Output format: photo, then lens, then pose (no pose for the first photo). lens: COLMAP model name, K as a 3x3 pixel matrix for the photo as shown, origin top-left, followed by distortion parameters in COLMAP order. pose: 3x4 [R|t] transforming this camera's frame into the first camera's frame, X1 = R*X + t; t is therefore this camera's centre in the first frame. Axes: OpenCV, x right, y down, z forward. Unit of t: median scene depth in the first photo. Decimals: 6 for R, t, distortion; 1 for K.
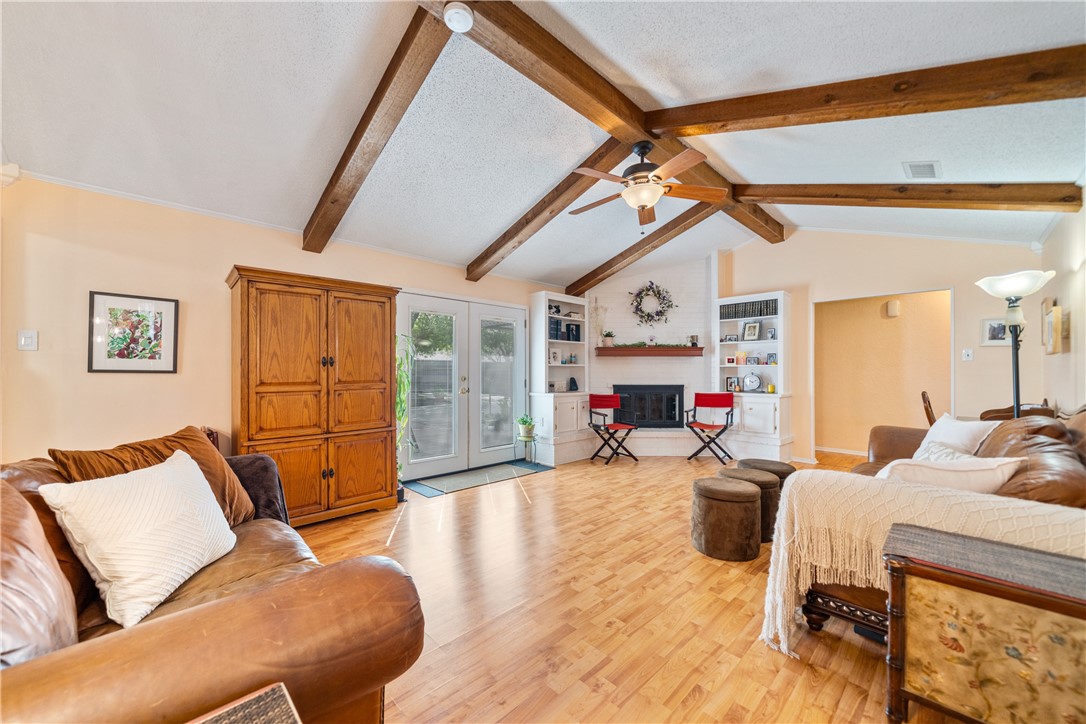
lens RADIAL K [[407.8, 0, 546.3], [0, 407.8, 365.4], [0, 0, 1]] dist [-0.023873, 0.000001]
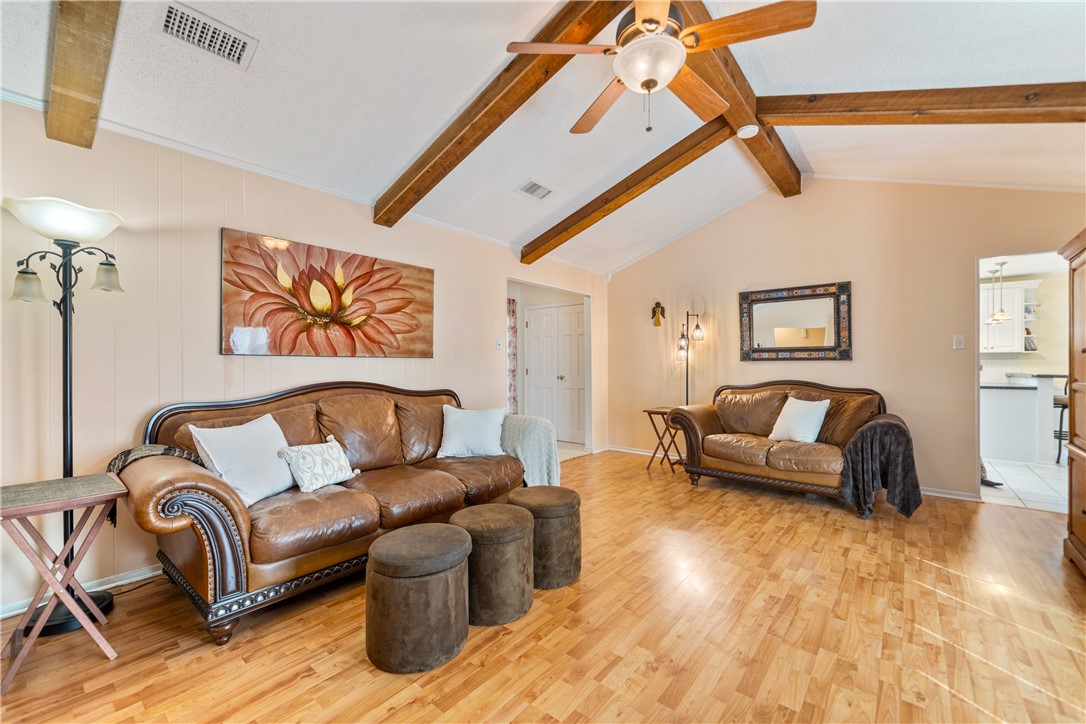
lens RADIAL K [[437.9, 0, 543.0], [0, 437.9, 362.0], [0, 0, 1]] dist [-0.001373, -0.000188]
pose [[-0.994279, -0.003723, -0.106754, 0.338143], [-0.001617, 0.999803, -0.019807, 0.019802], [0.106806, -0.019521, -0.994088, 1.195302]]
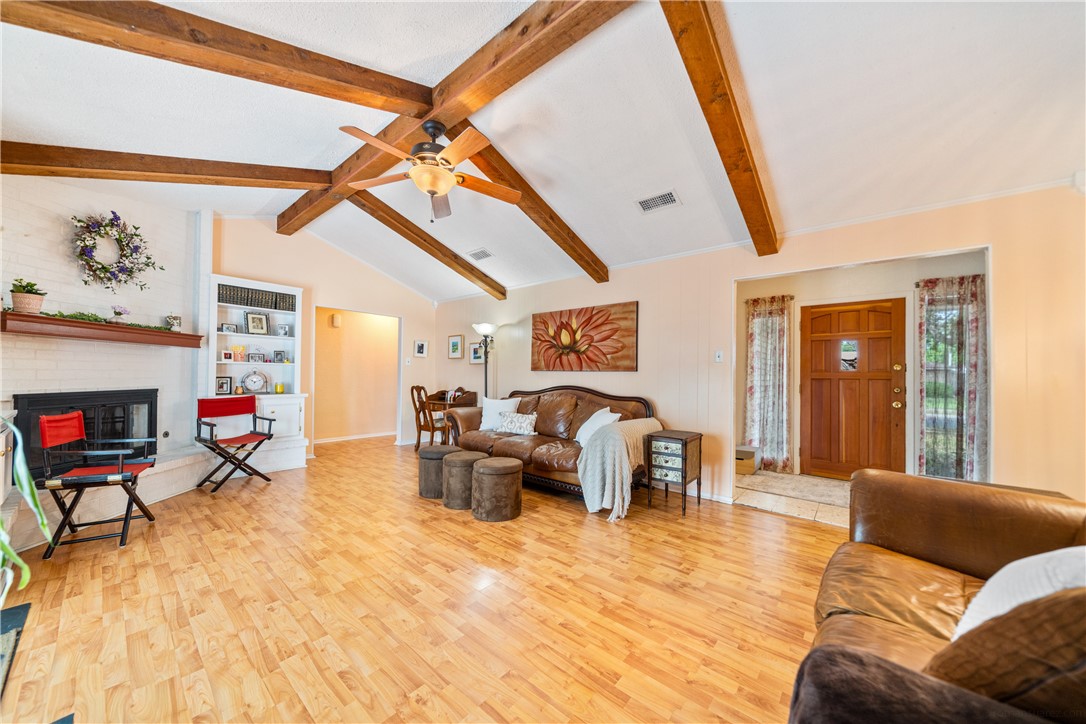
lens RADIAL K [[372.3, 0, 544.6], [0, 372.3, 367.7], [0, 0, 1]] dist [-0.001891, -0.000123]
pose [[-0.106223, 0.015926, 0.994215, -0.460837], [-0.029315, 0.999387, -0.019141, 0.009863], [-0.993910, -0.031178, -0.105691, 0.615098]]
